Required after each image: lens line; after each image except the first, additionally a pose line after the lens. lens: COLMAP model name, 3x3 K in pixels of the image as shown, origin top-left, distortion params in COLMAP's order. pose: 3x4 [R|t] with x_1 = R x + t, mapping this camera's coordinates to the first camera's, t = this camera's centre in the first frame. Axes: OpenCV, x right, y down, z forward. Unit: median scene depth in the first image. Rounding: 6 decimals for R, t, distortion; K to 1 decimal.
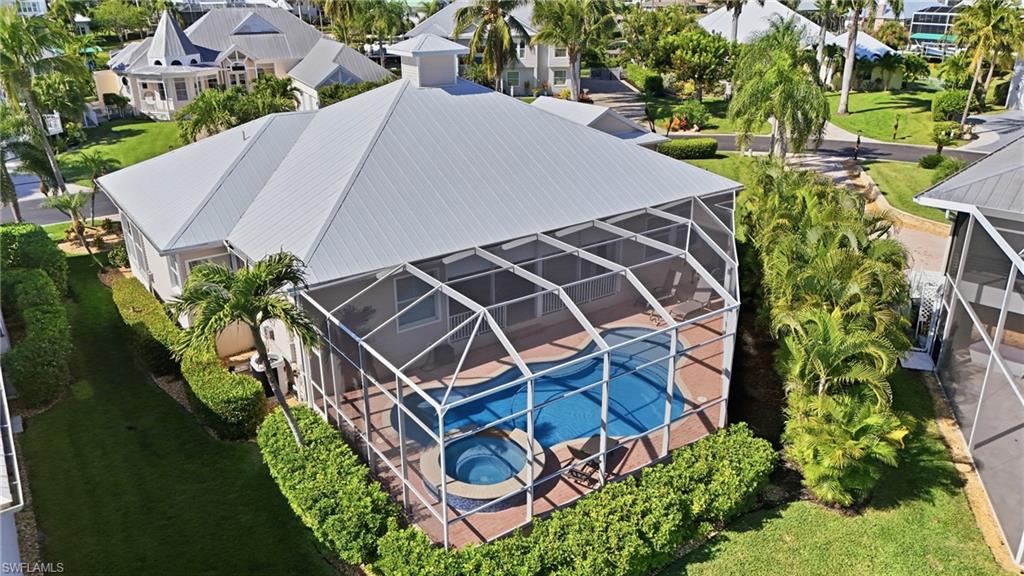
lens RADIAL K [[744.4, 0, 512.0], [0, 744.4, 288.0], [0, 0, 1]] dist [0.003404, 0.000200]
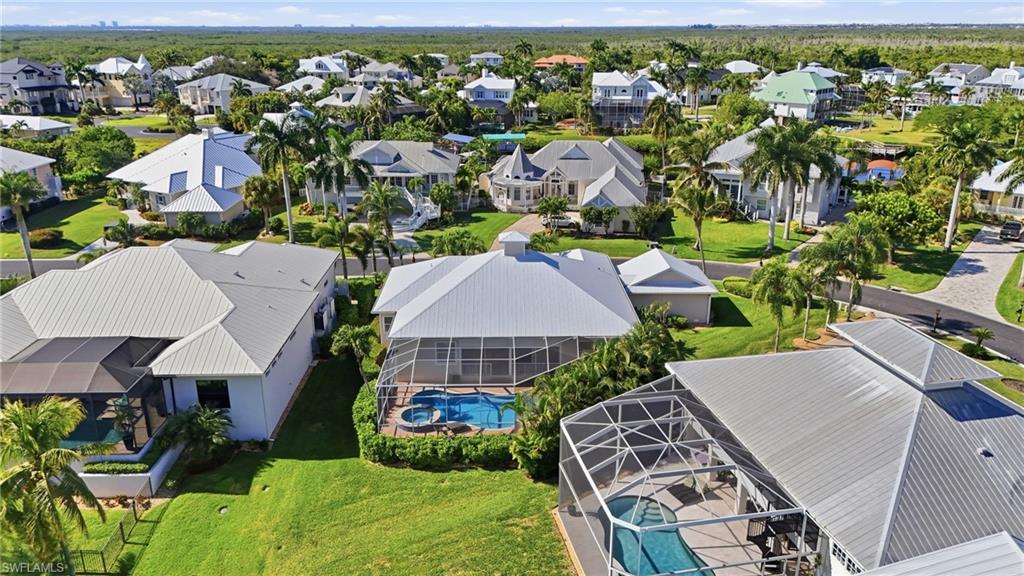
lens RADIAL K [[744.4, 0, 512.0], [0, 744.4, 288.0], [0, 0, 1]] dist [0.003404, 0.000200]
pose [[0.818586, 0.182881, -0.544492, 0.442552], [-0.208745, 0.977861, 0.014613, -0.091446], [0.535110, 0.101698, 0.838639, -0.309213]]
